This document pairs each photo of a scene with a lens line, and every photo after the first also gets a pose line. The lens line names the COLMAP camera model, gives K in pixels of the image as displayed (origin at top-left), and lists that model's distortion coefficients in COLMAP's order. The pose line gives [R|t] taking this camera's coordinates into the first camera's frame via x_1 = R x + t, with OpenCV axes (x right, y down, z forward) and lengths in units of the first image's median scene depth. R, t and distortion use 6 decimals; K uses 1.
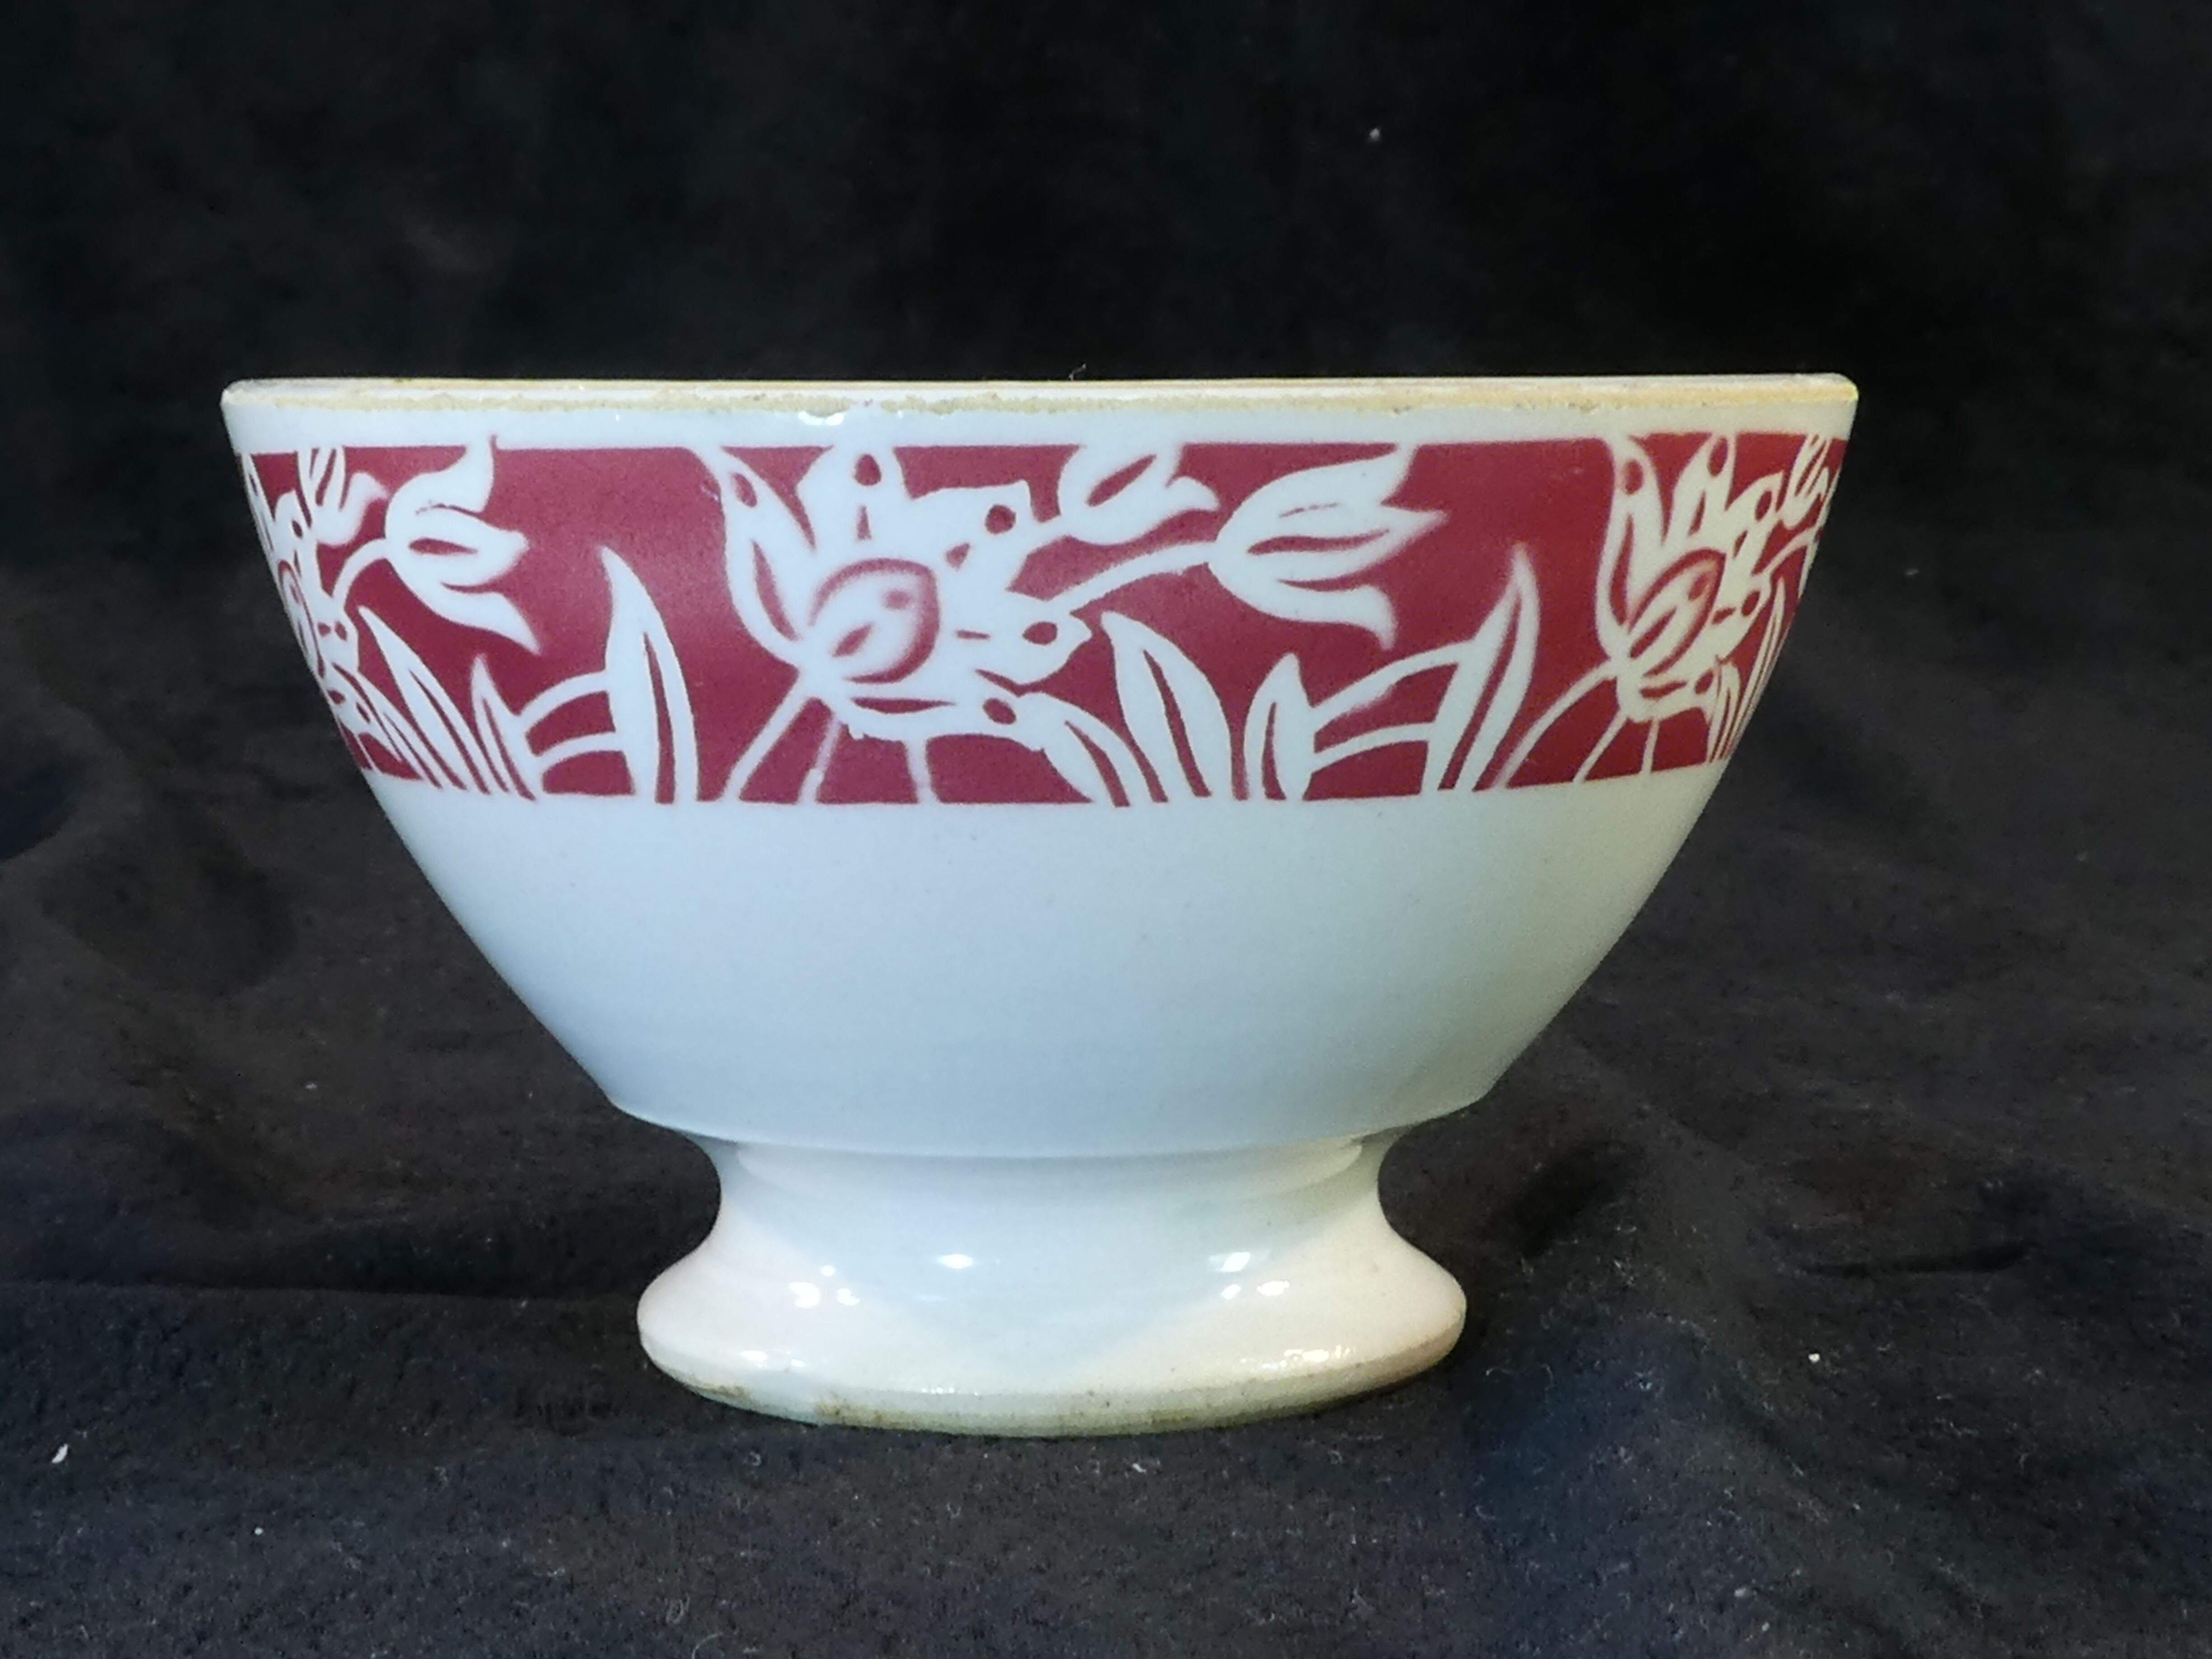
lens RADIAL K [[4751.6, 0, 1106.0], [0, 4751.6, 829.5], [0, 0, 1]] dist [-0.029793, -0.164036]
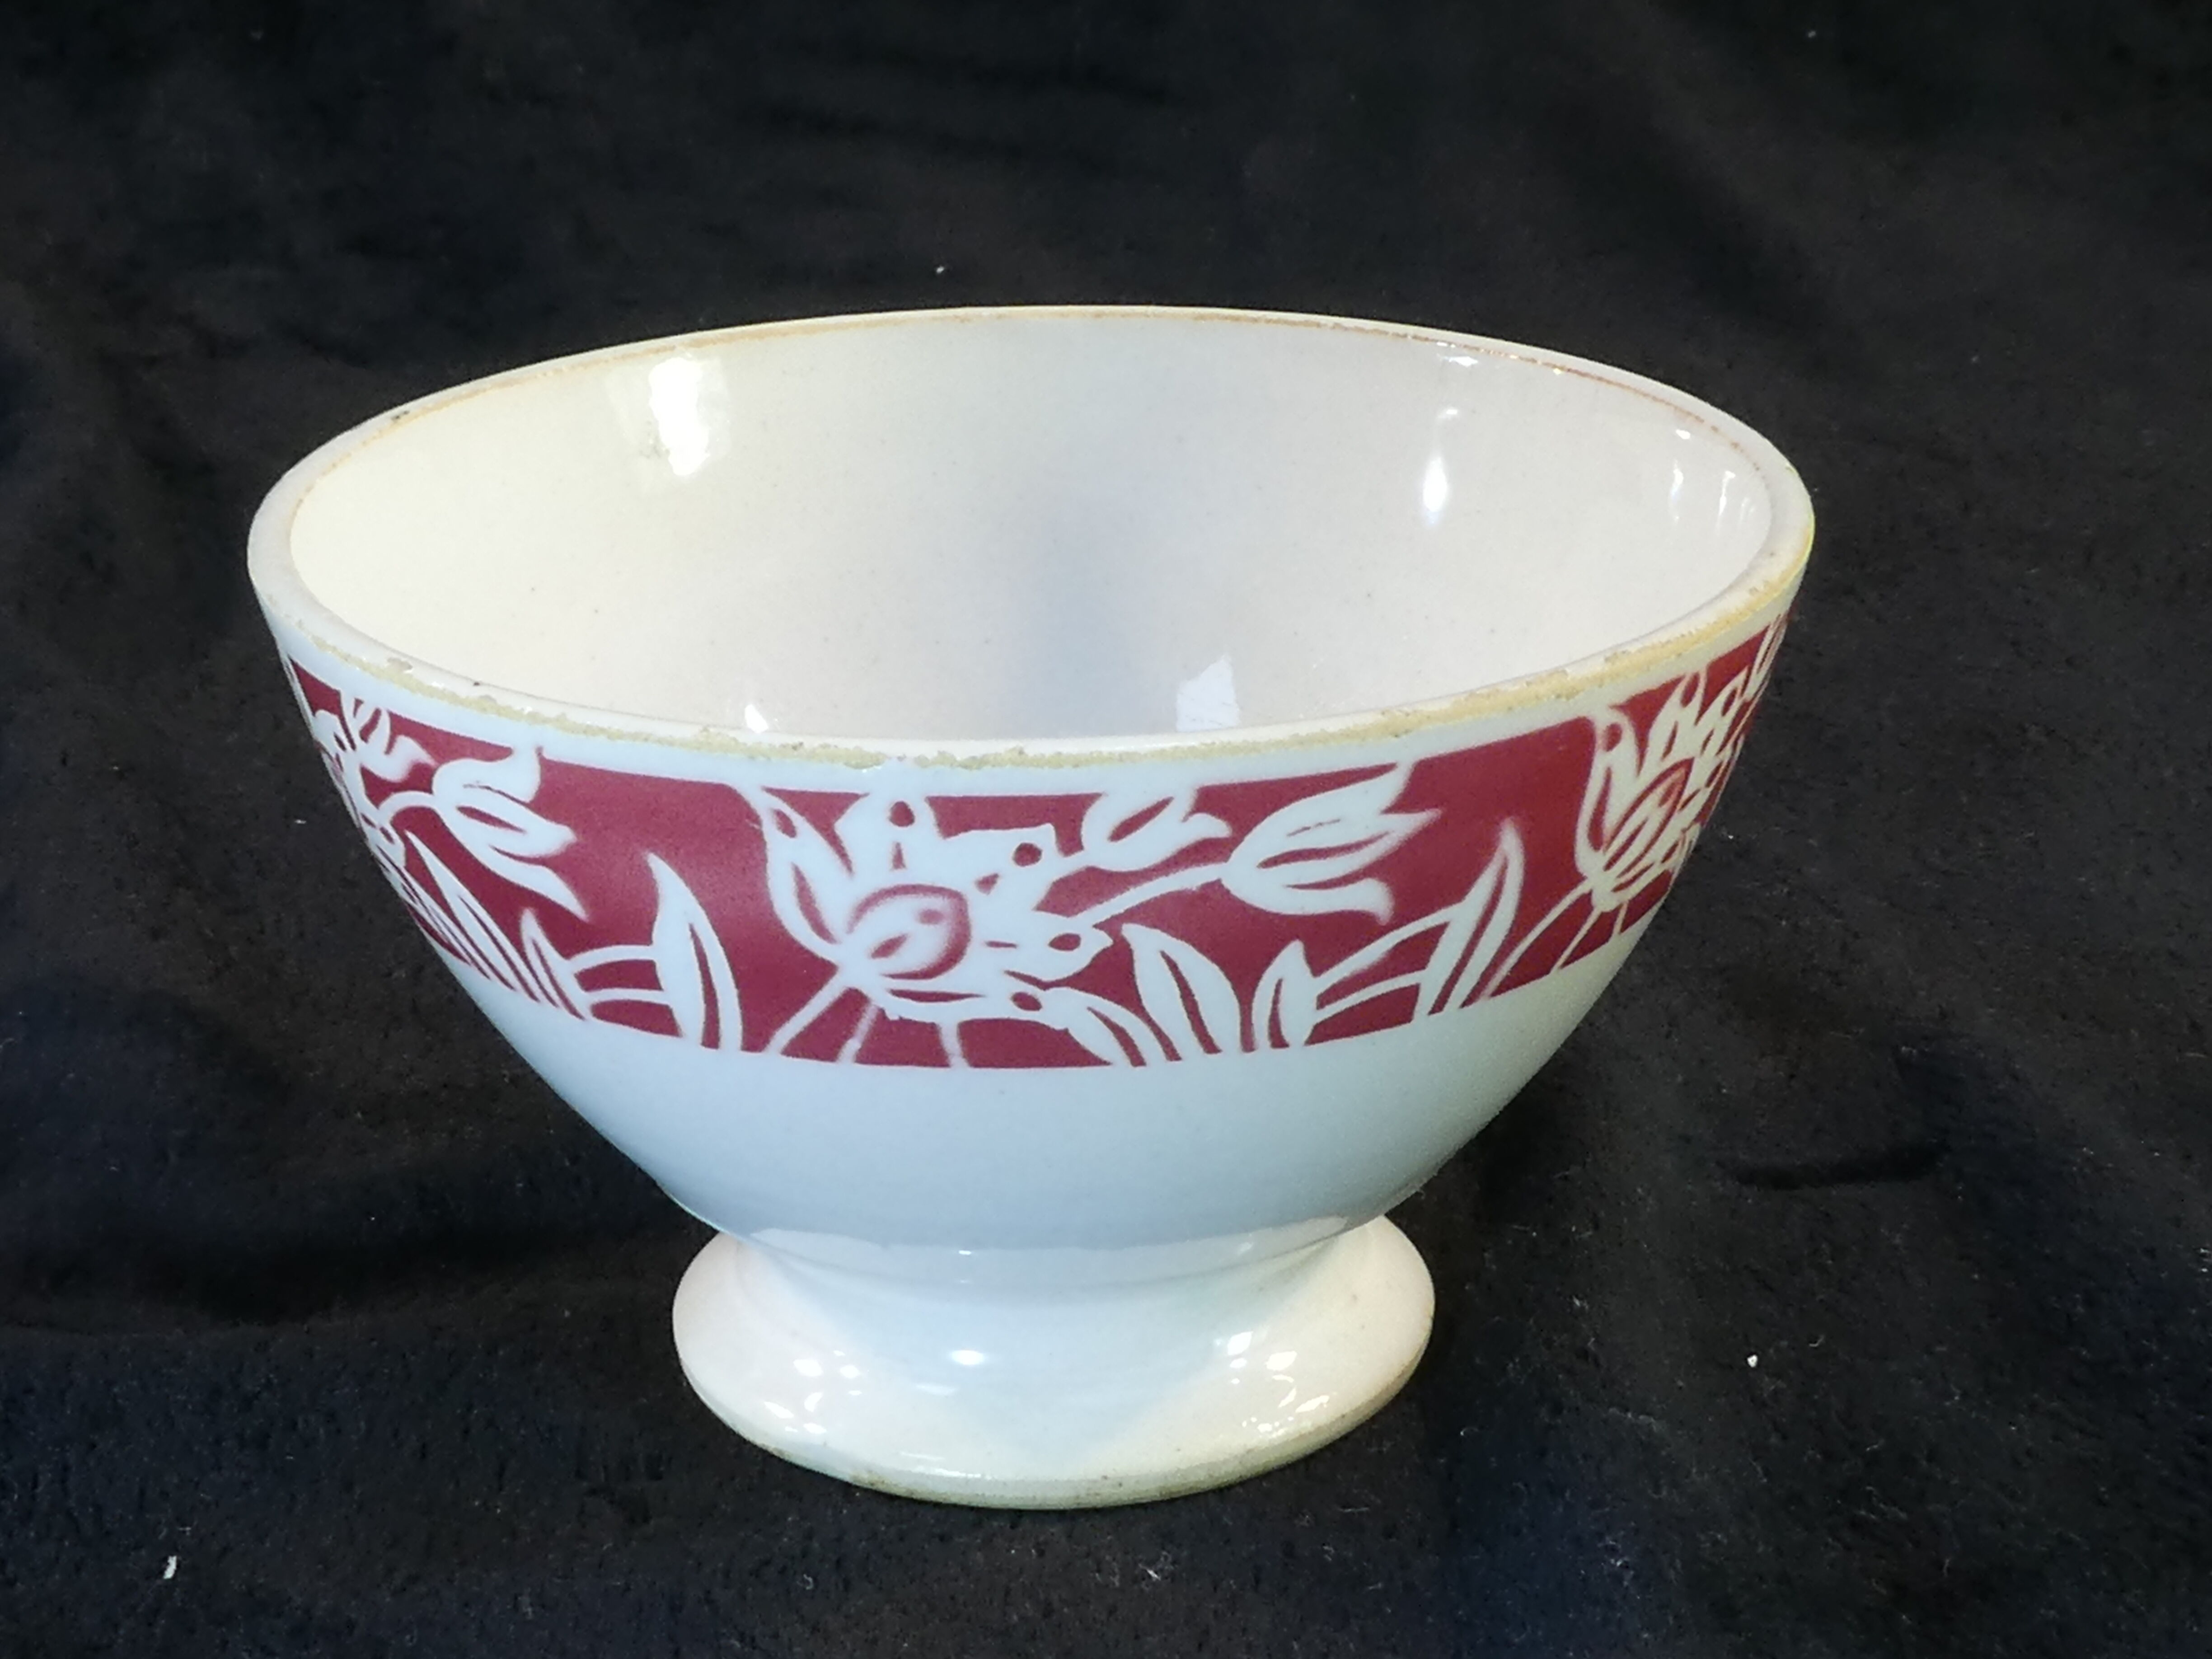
lens RADIAL K [[4751.6, 0, 1106.0], [0, 4751.6, 829.5], [0, 0, 1]] dist [-0.029793, -0.164036]
pose [[0.999208, -0.023490, 0.032125, -0.037719], [0.014630, 0.967510, 0.252411, -0.330770], [-0.037010, -0.251741, 0.967087, -0.029963]]
